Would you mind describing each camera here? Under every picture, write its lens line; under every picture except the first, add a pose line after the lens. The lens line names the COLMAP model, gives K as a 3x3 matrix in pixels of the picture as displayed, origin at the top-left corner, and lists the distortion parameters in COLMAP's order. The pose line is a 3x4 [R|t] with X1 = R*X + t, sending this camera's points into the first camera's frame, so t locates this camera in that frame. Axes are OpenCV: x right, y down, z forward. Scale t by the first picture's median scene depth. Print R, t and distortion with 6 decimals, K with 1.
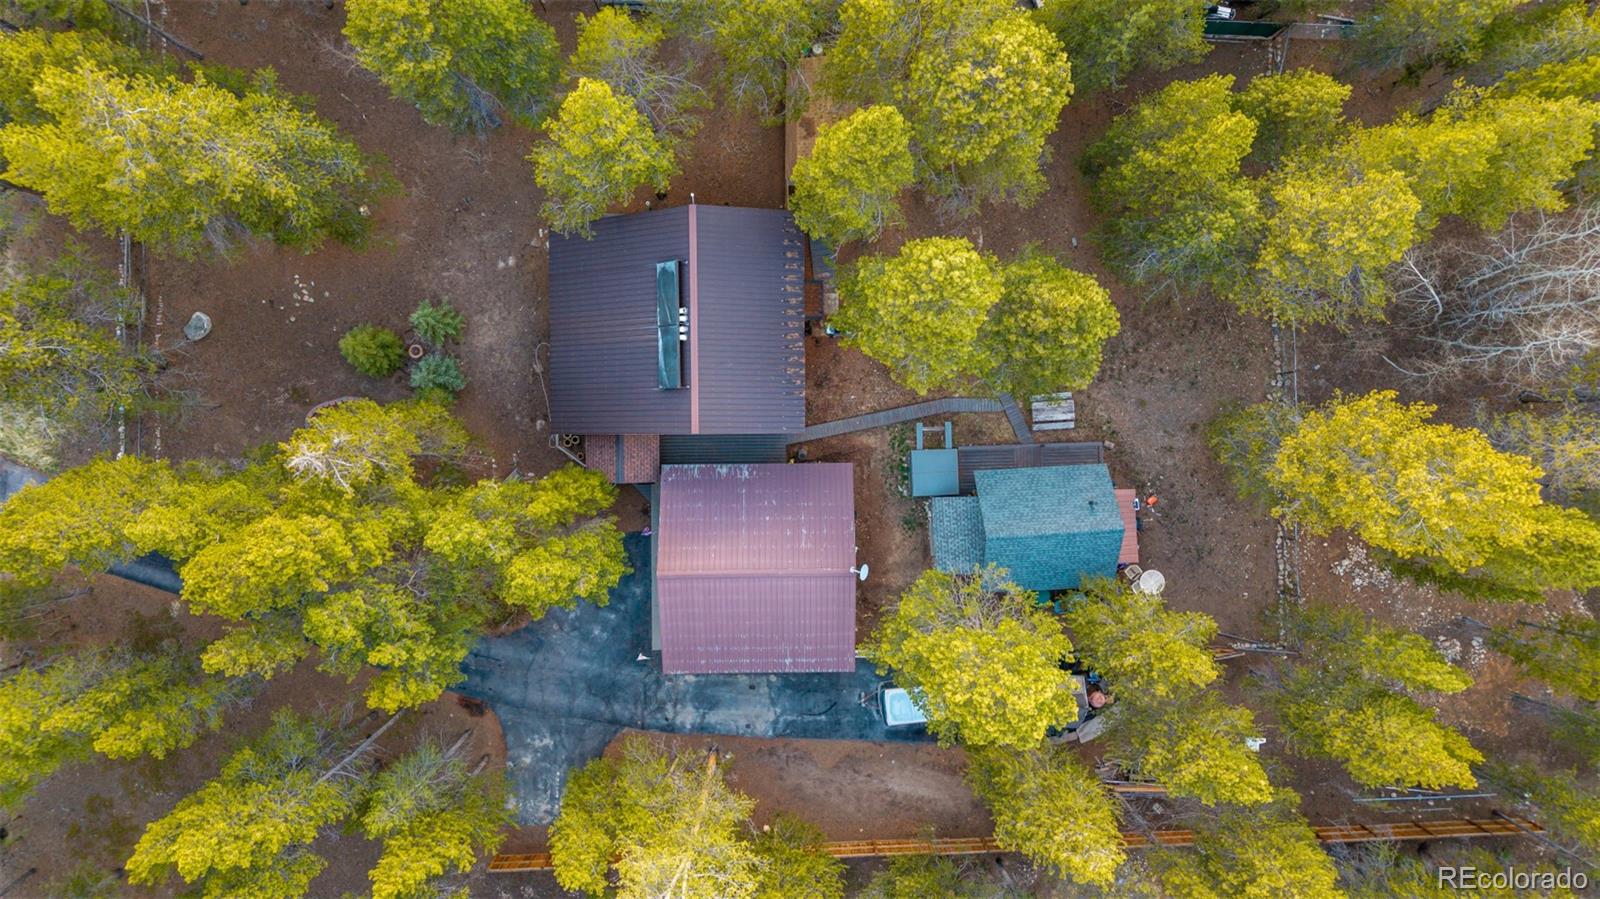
lens RADIAL K [[1076.0, 0, 801.4], [0, 1076.0, 454.9], [0, 0, 1]] dist [0.006061, -0.005561]
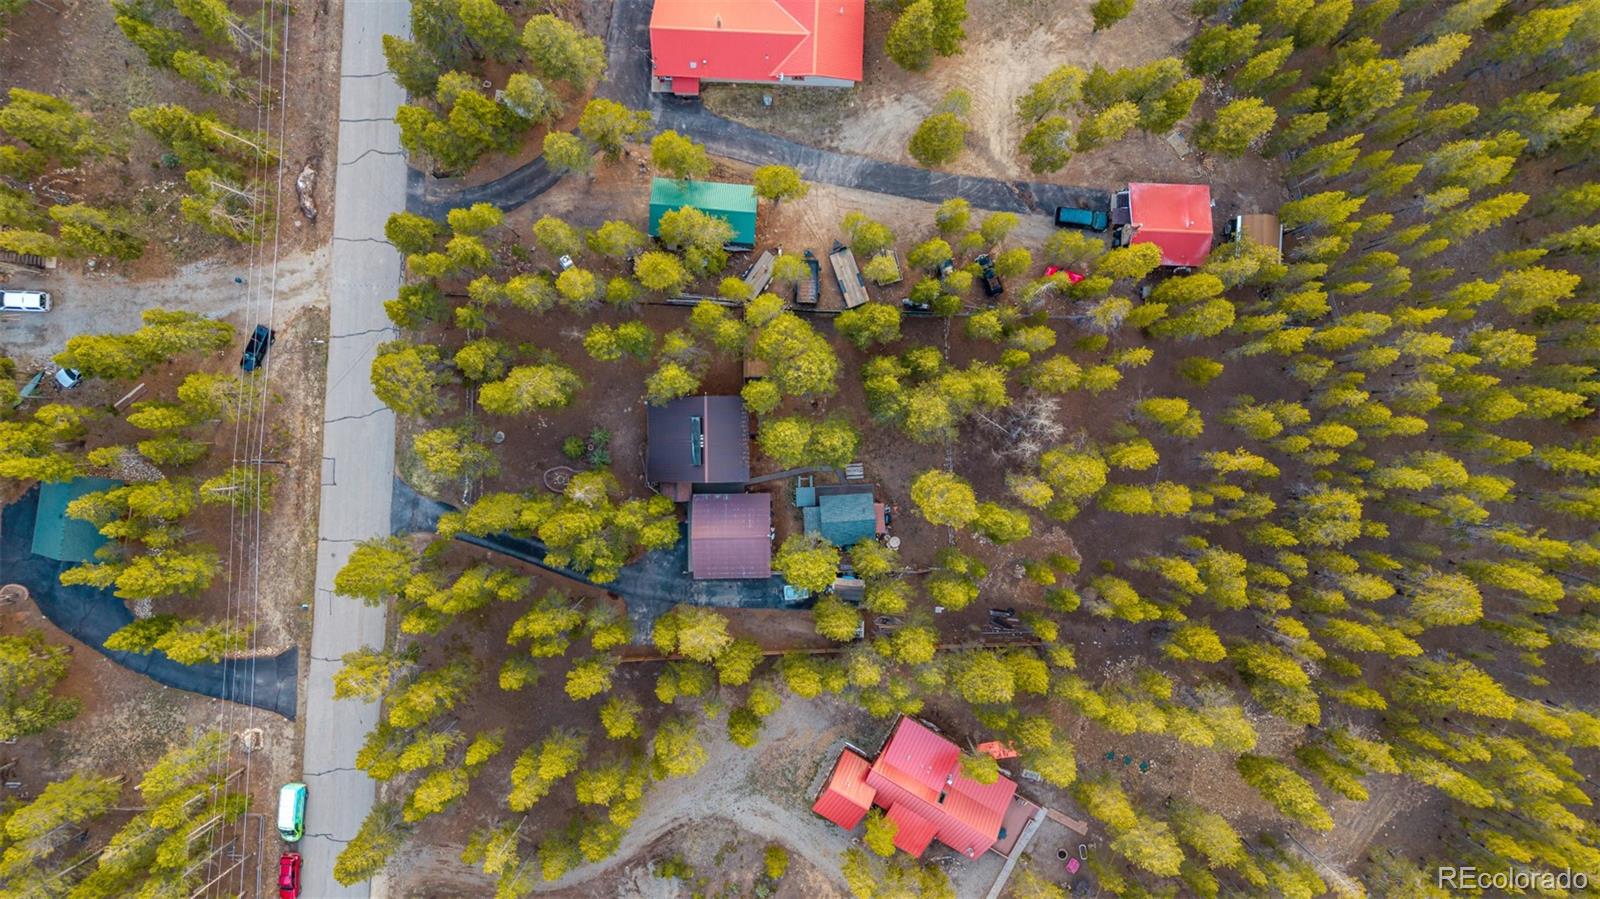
lens RADIAL K [[1076.0, 0, 798.2], [0, 1076.0, 443.7], [0, 0, 1]] dist [0.006061, -0.005561]
pose [[0.999963, -0.004499, -0.007387, 0.140454], [0.004309, 0.999664, -0.025559, -0.045866], [0.007500, 0.025526, 0.999646, -1.577842]]
